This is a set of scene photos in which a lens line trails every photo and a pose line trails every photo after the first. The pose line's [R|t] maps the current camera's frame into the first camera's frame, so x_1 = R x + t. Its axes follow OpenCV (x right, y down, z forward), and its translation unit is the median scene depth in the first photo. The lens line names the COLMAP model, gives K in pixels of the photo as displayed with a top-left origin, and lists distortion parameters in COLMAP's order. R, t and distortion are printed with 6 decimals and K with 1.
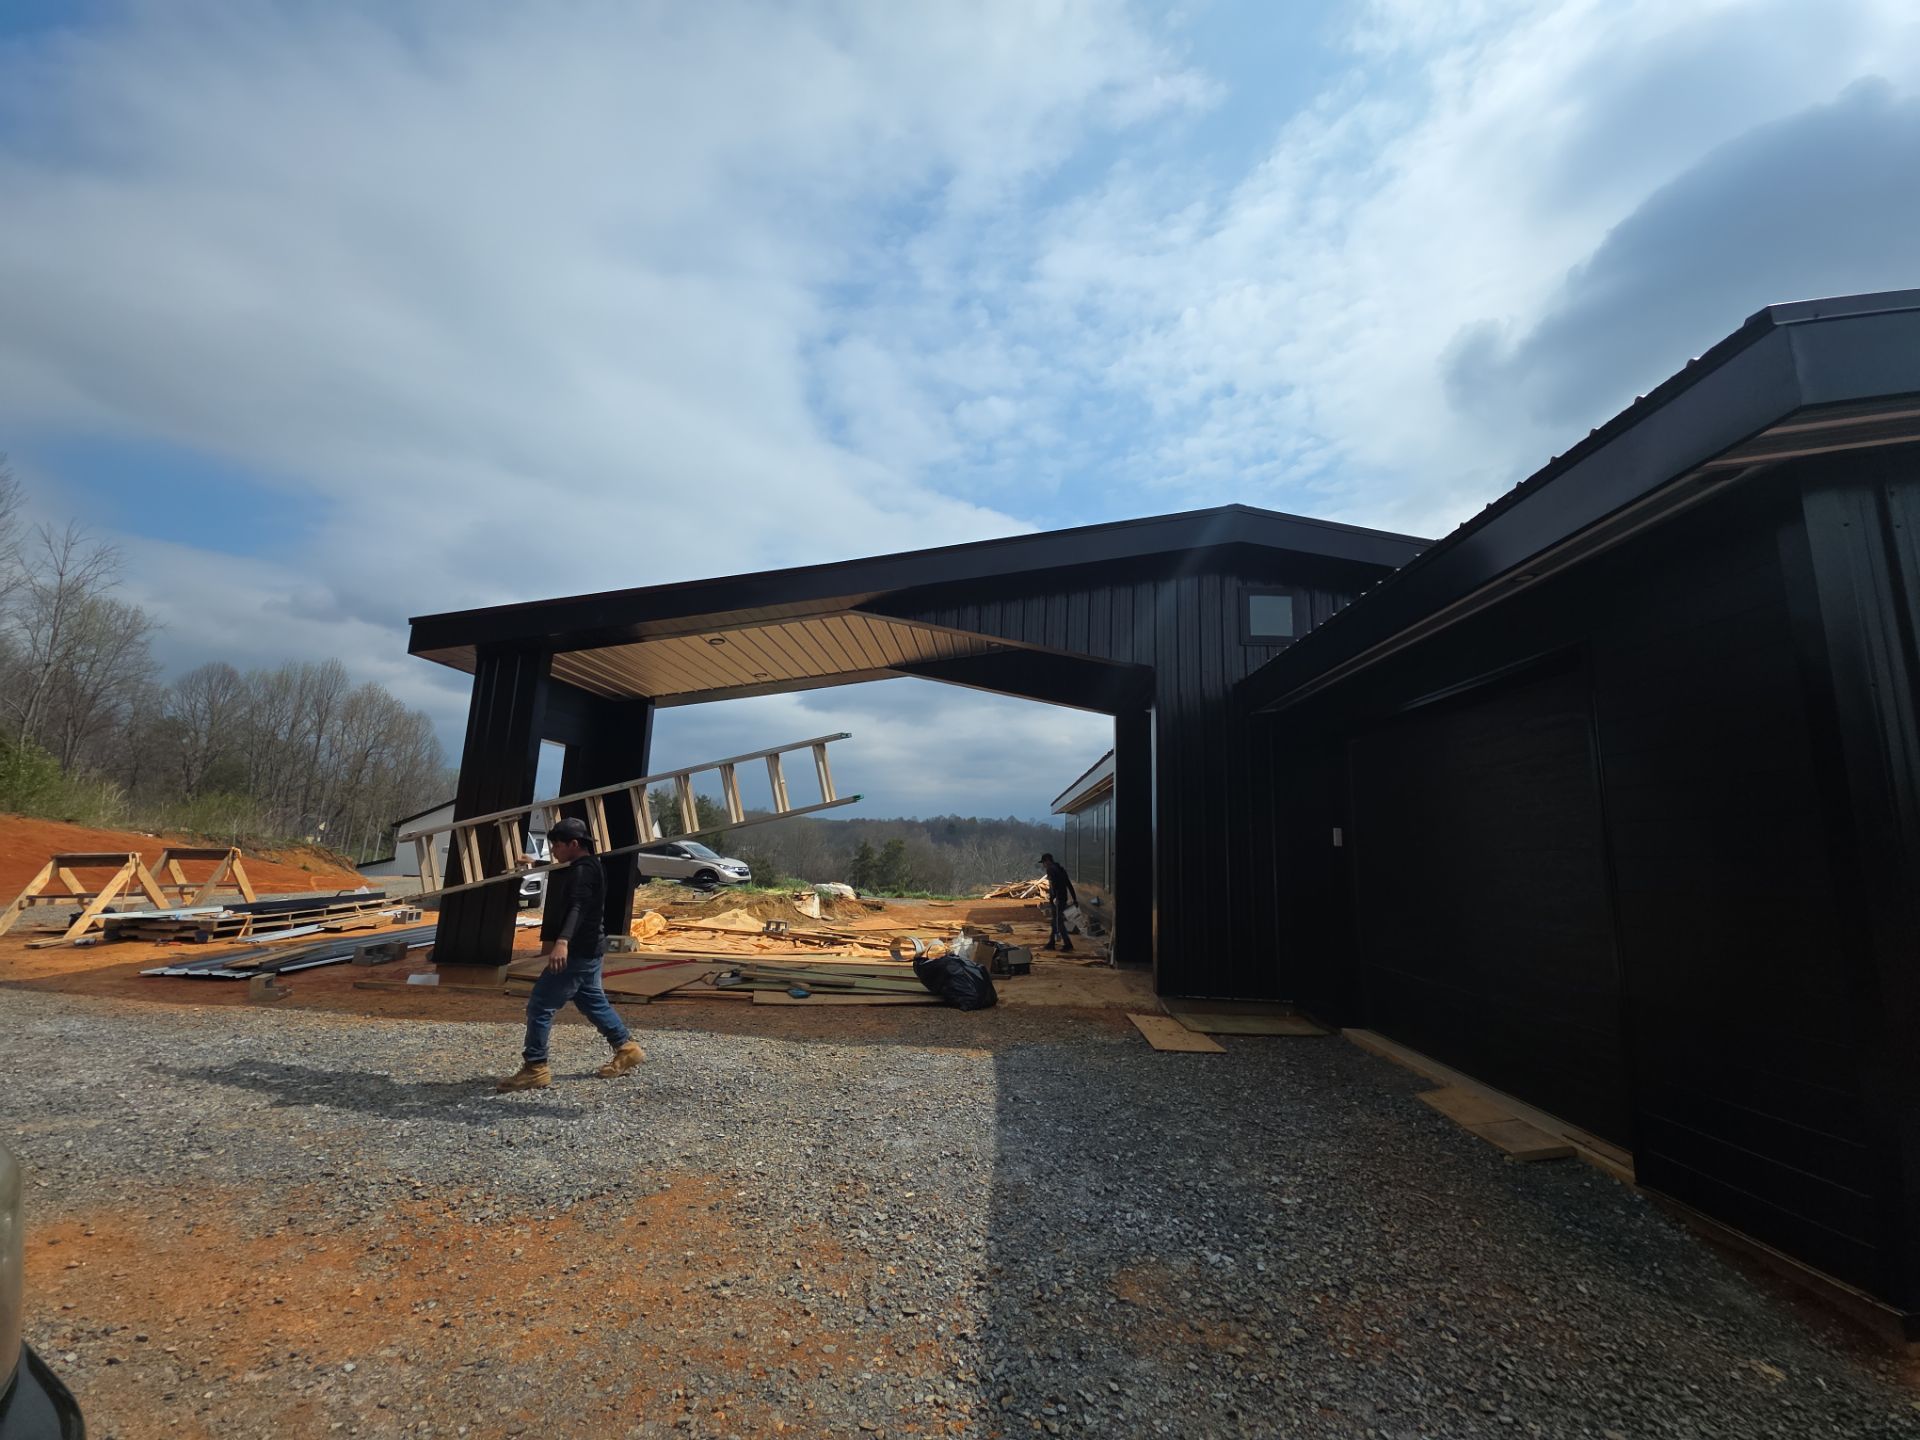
lens RADIAL K [[754.1, 0, 960.0], [0, 754.1, 720.0], [0, 0, 1]] dist [0.010054, -0.008366]
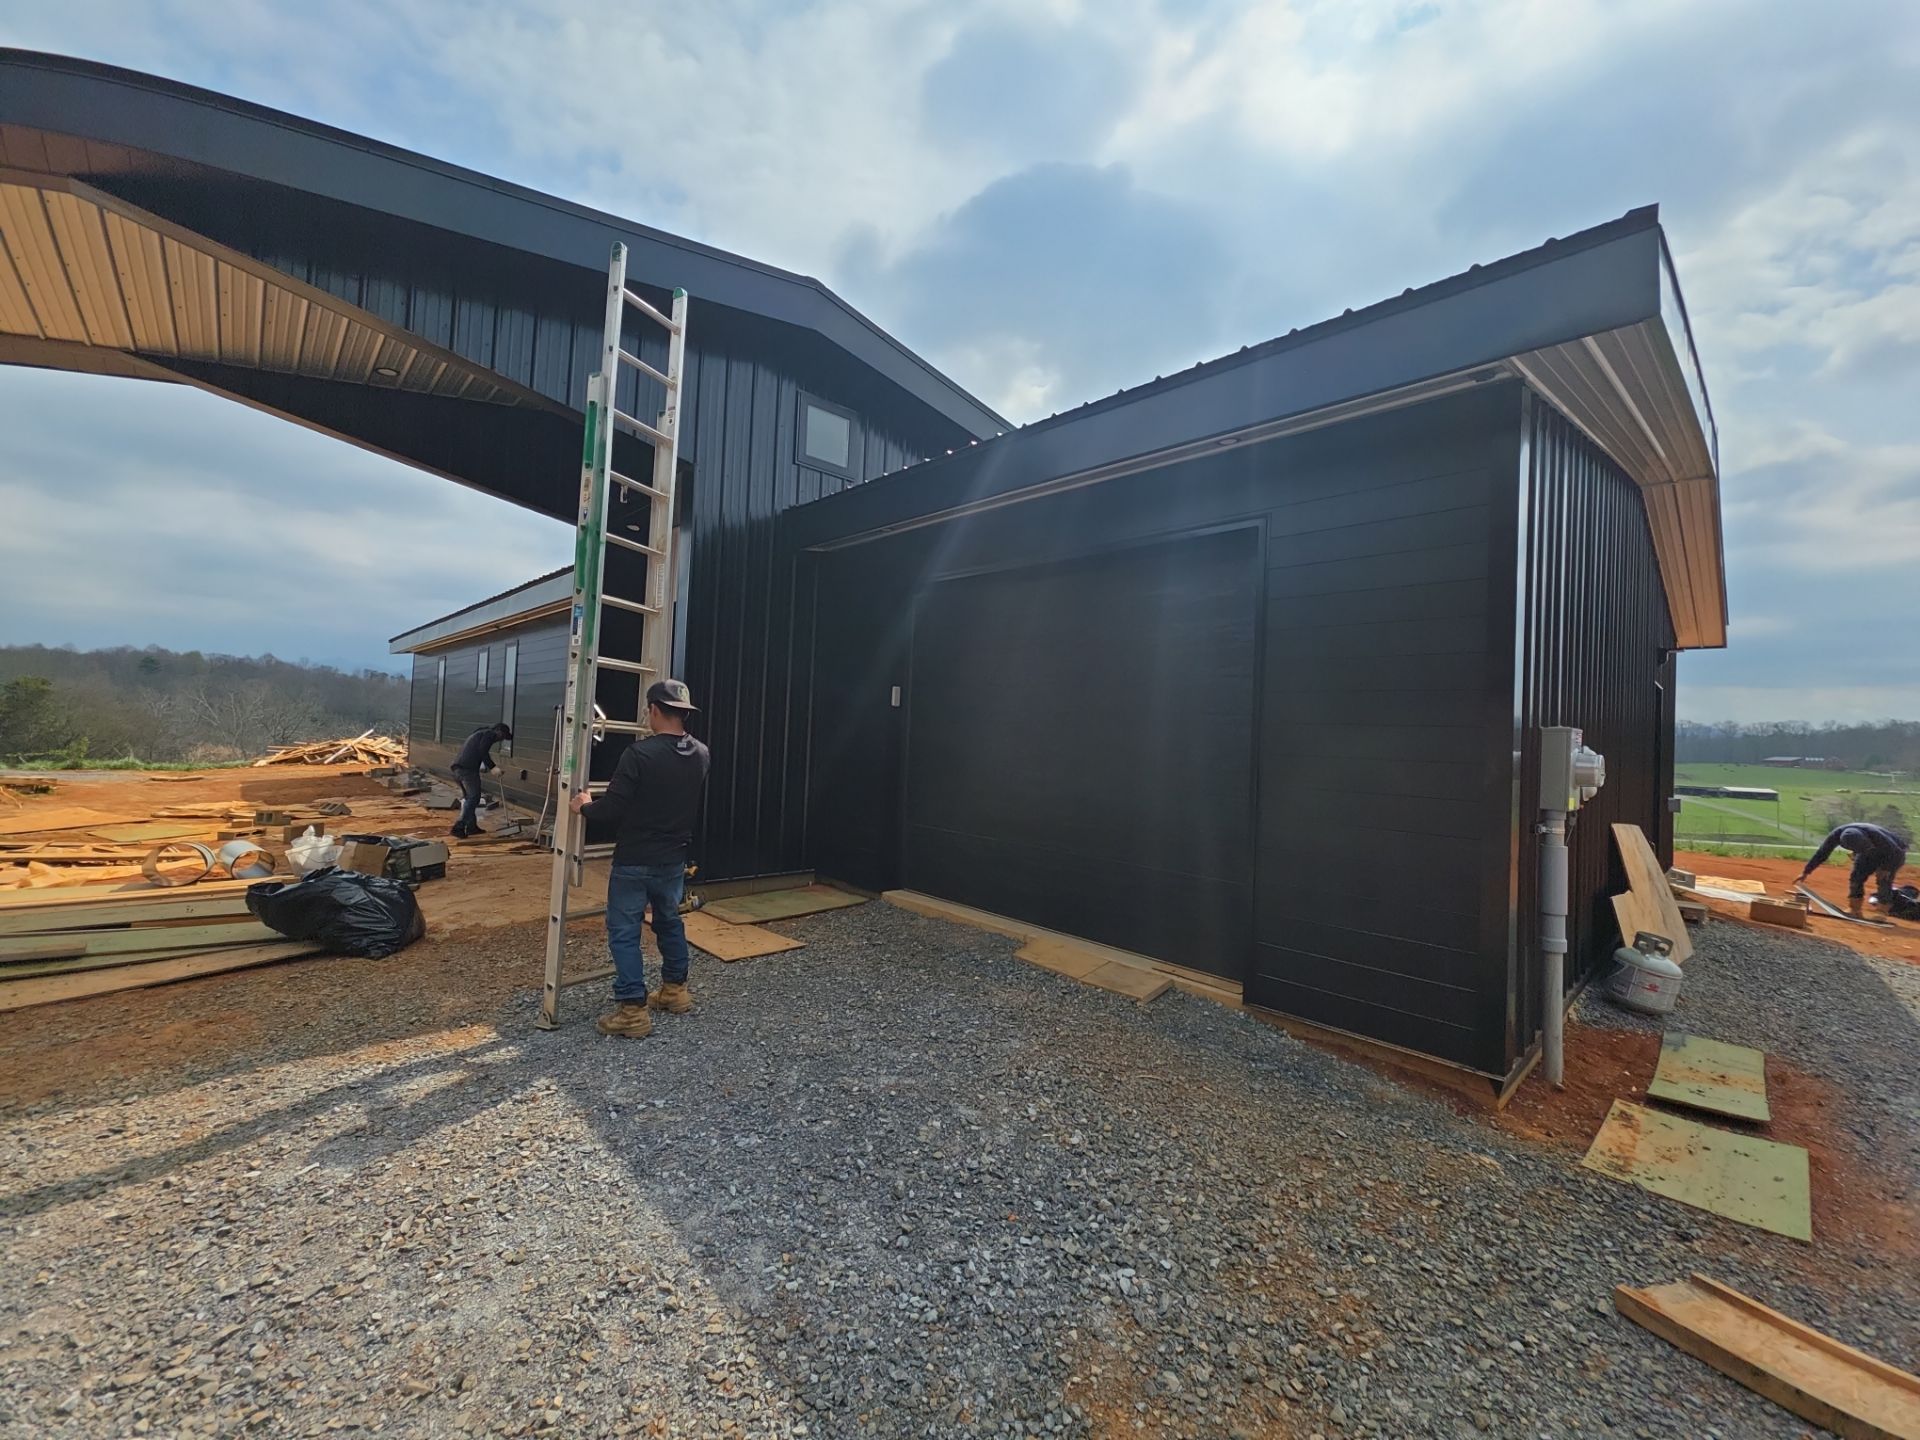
lens RADIAL K [[758.0, 0, 960.0], [0, 758.0, 720.0], [0, 0, 1]] dist [-0.001268, -0.000039]
pose [[0.694037, 0.005007, 0.719922, -0.134951], [-0.140615, 0.981660, 0.128732, 0.059785], [-0.706073, -0.190577, 0.682013, 0.347021]]
